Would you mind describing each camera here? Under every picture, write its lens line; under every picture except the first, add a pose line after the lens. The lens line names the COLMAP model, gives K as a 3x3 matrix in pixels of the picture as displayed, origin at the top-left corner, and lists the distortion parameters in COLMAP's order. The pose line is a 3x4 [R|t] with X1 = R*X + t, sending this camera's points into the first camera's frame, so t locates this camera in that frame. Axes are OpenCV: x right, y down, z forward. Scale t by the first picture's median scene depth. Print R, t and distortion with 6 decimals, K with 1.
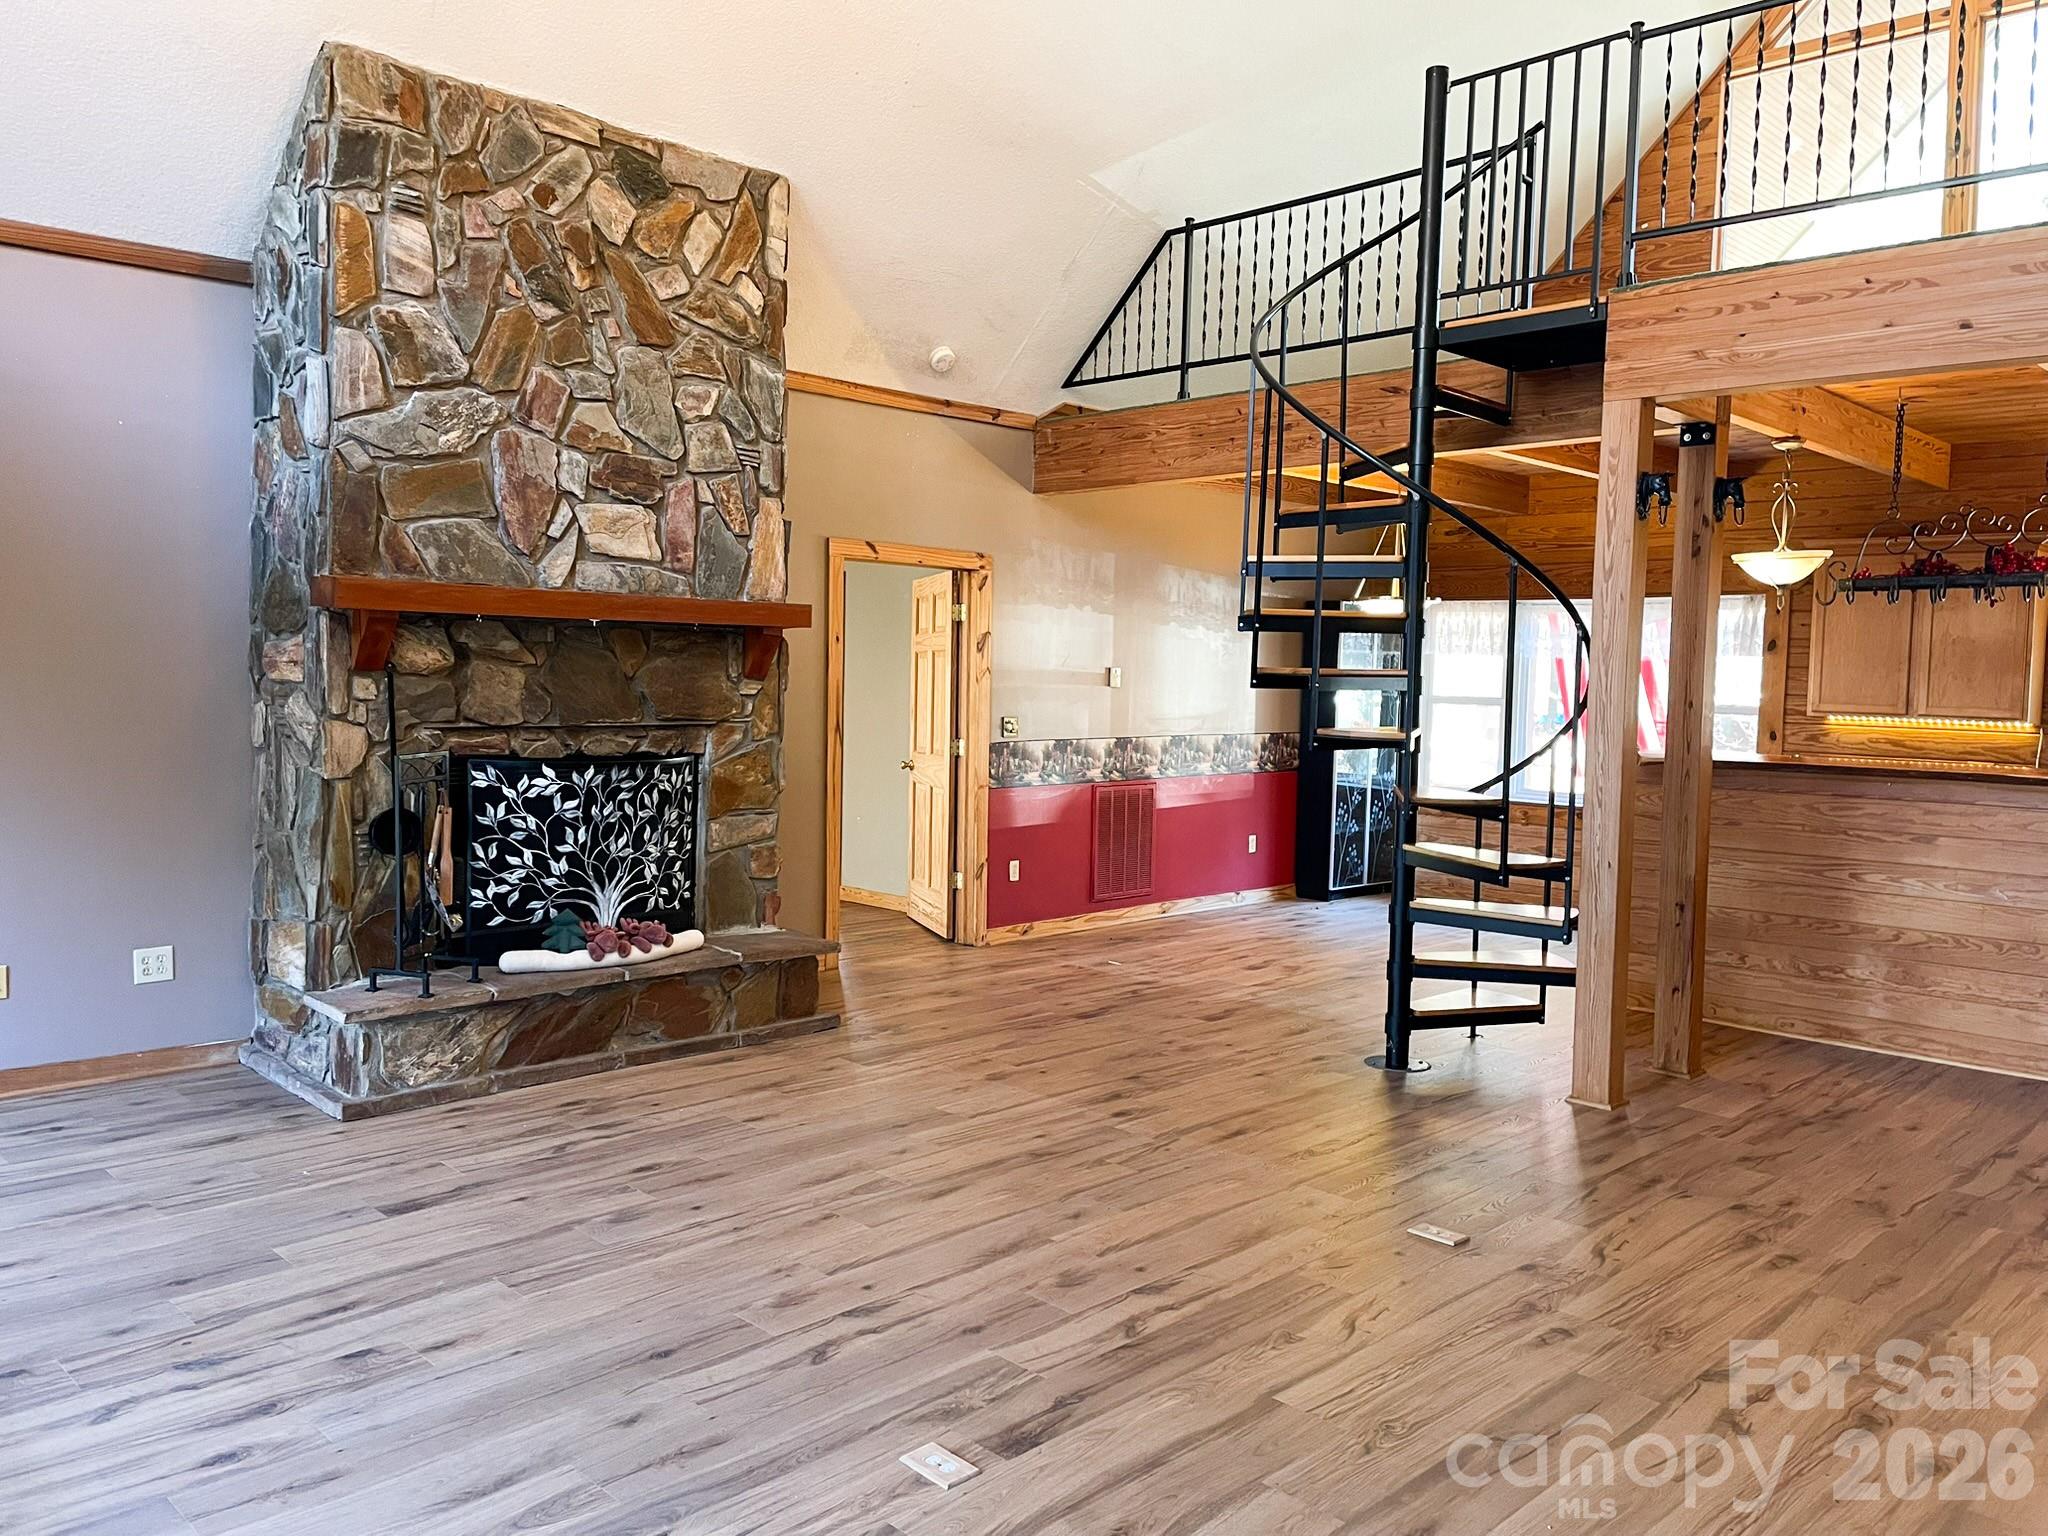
lens RADIAL K [[1540.1, 0, 1041.5], [0, 1540.1, 750.2], [0, 0, 1]] dist [0.100754, -0.128120]
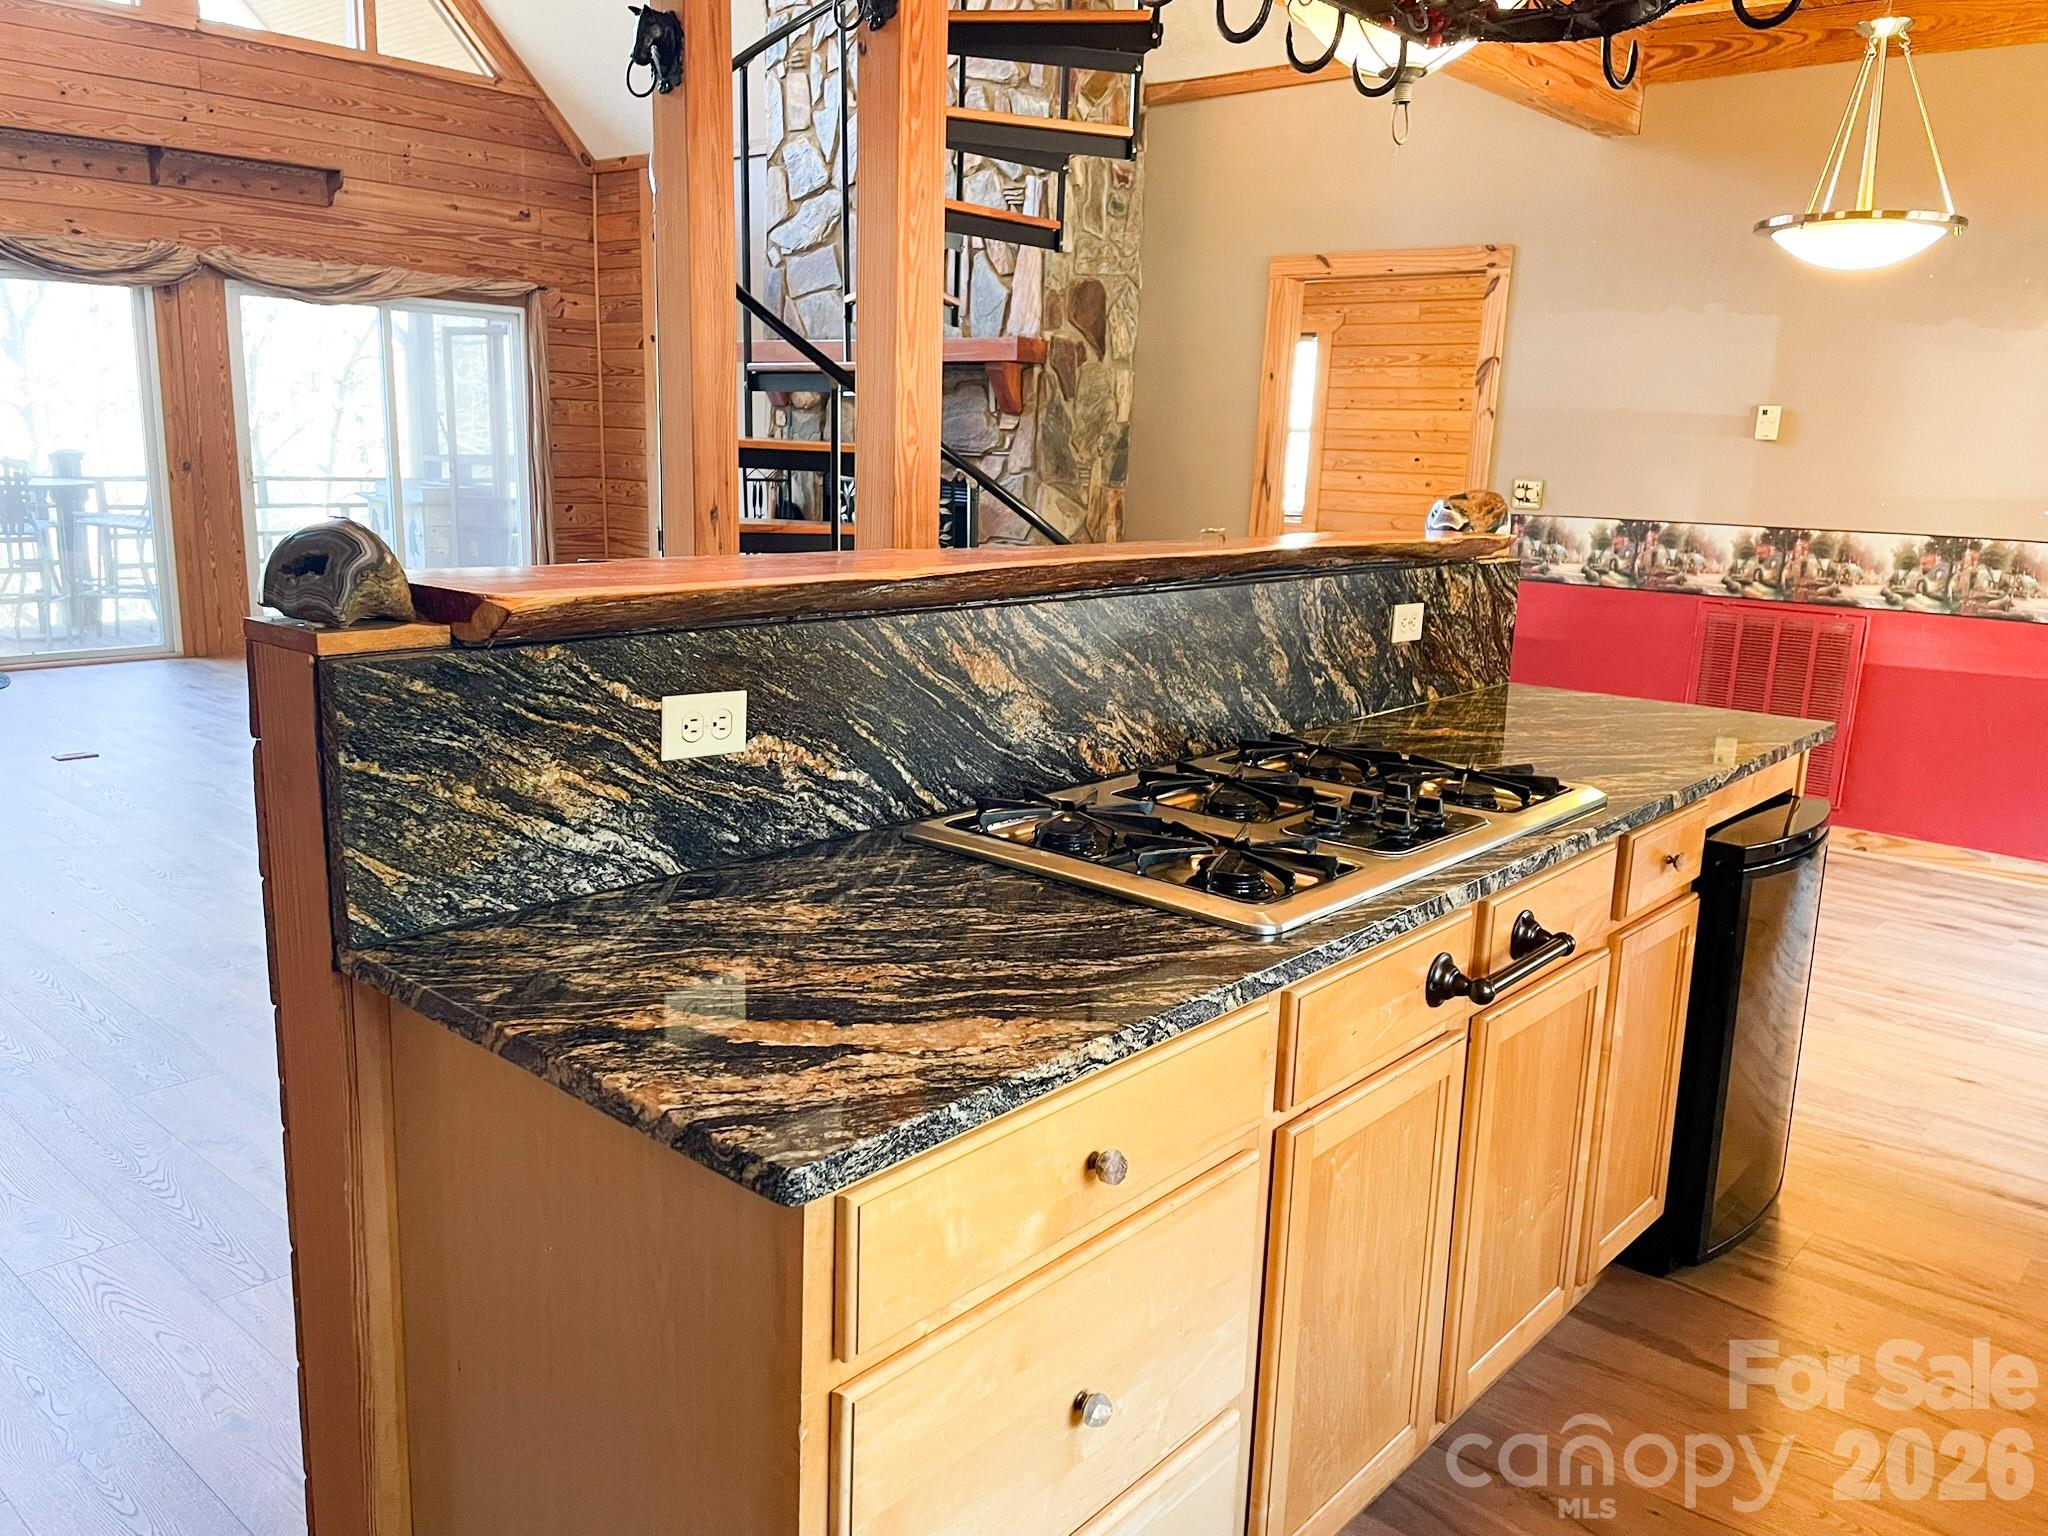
lens RADIAL K [[1540.1, 0, 1009.0], [0, 1540.1, 773.1], [0, 0, 1]] dist [0.100754, -0.128120]
pose [[0.049173, 0.194117, -0.979745, 1.092566], [-0.086884, 0.978045, 0.189419, -0.007230], [0.995004, 0.075810, 0.064960, 1.134984]]
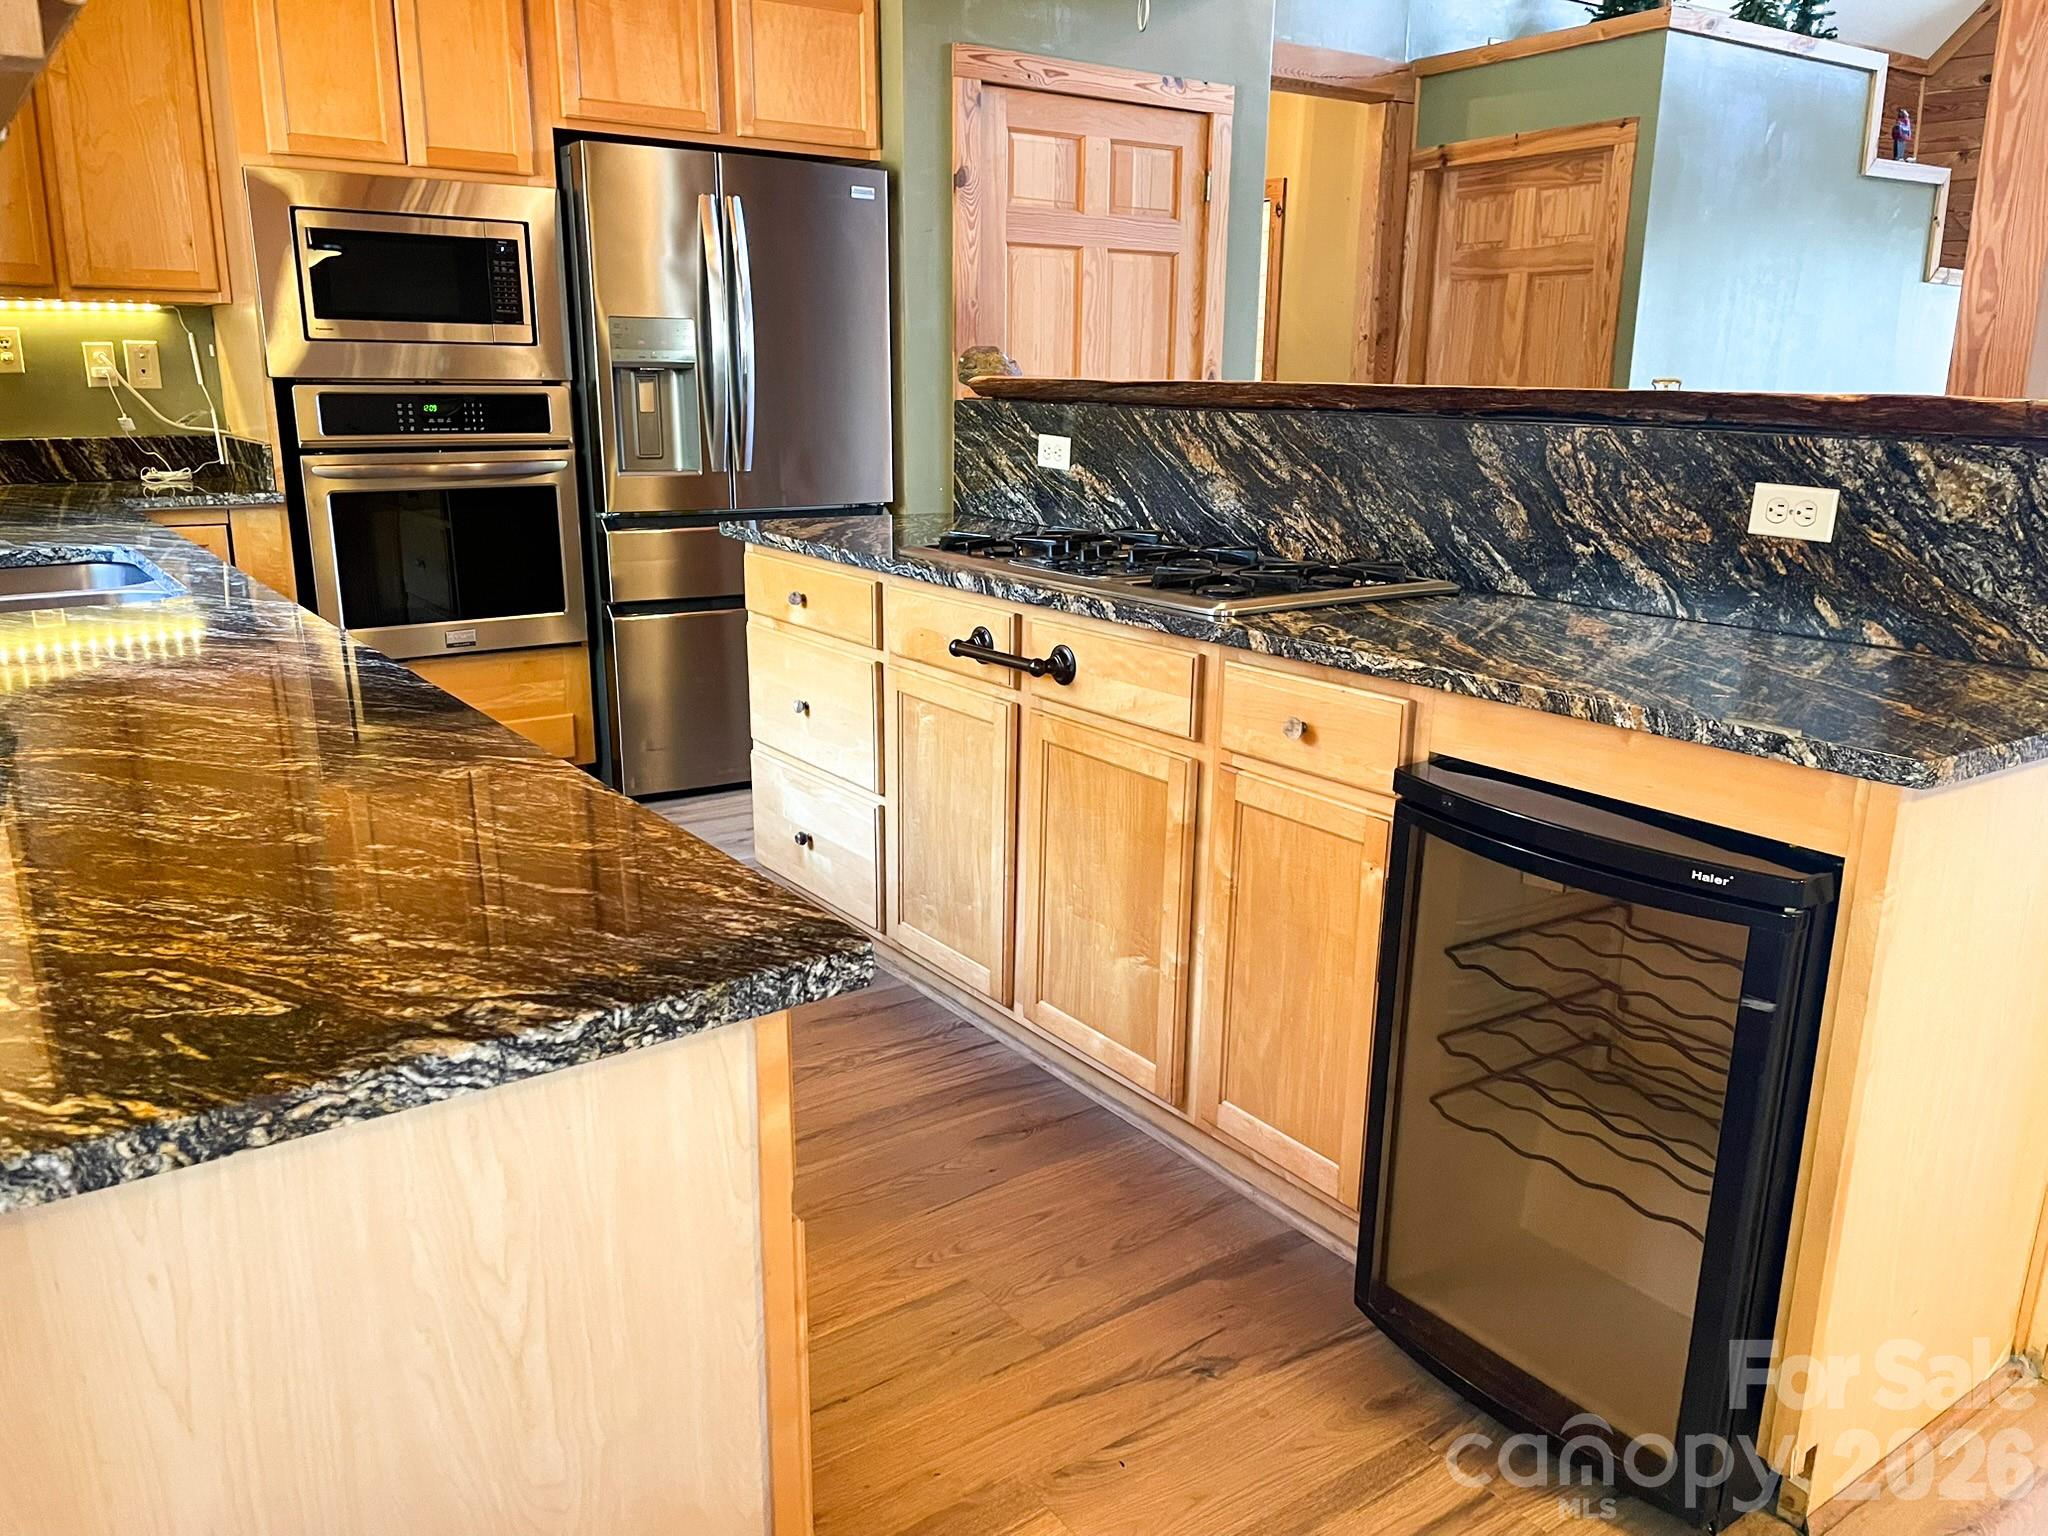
lens RADIAL K [[1540.1, 0, 1018.3], [0, 1540.1, 774.1], [0, 0, 1]] dist [0.100754, -0.128120]
pose [[-0.982917, -0.080319, 0.165600, 0.690386], [-0.025427, 0.950386, 0.310032, -0.022264], [-0.182286, 0.300525, -0.936193, 1.713205]]
